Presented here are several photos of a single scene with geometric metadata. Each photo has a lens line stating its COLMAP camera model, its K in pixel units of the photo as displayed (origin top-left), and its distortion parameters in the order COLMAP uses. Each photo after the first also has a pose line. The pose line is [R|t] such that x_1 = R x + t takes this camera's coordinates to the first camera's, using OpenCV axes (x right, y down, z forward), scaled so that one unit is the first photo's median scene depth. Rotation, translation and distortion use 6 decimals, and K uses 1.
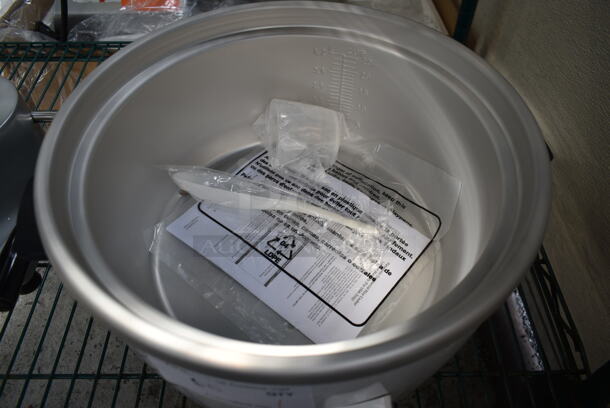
lens RADIAL K [[453.6, 0, 308.5], [0, 453.6, 203.9], [0, 0, 1]] dist [0.007876, 0.002948]
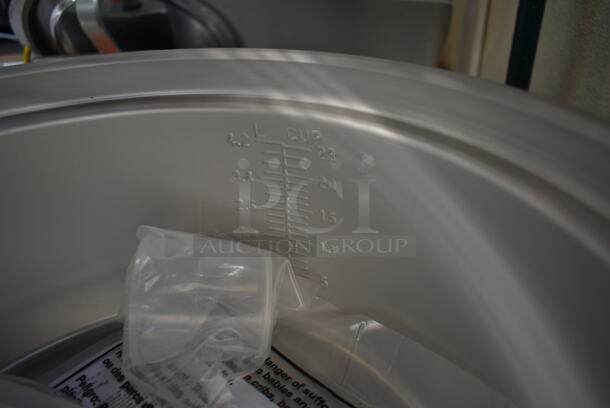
lens RADIAL K [[453.6, 0, 304.7], [0, 453.6, 206.5], [0, 0, 1]] dist [0.007876, 0.002948]
pose [[0.996830, 0.007609, -0.079192, 0.142236], [-0.032832, 0.946043, -0.322374, -0.097401], [0.072466, 0.323952, 0.943294, 0.540651]]
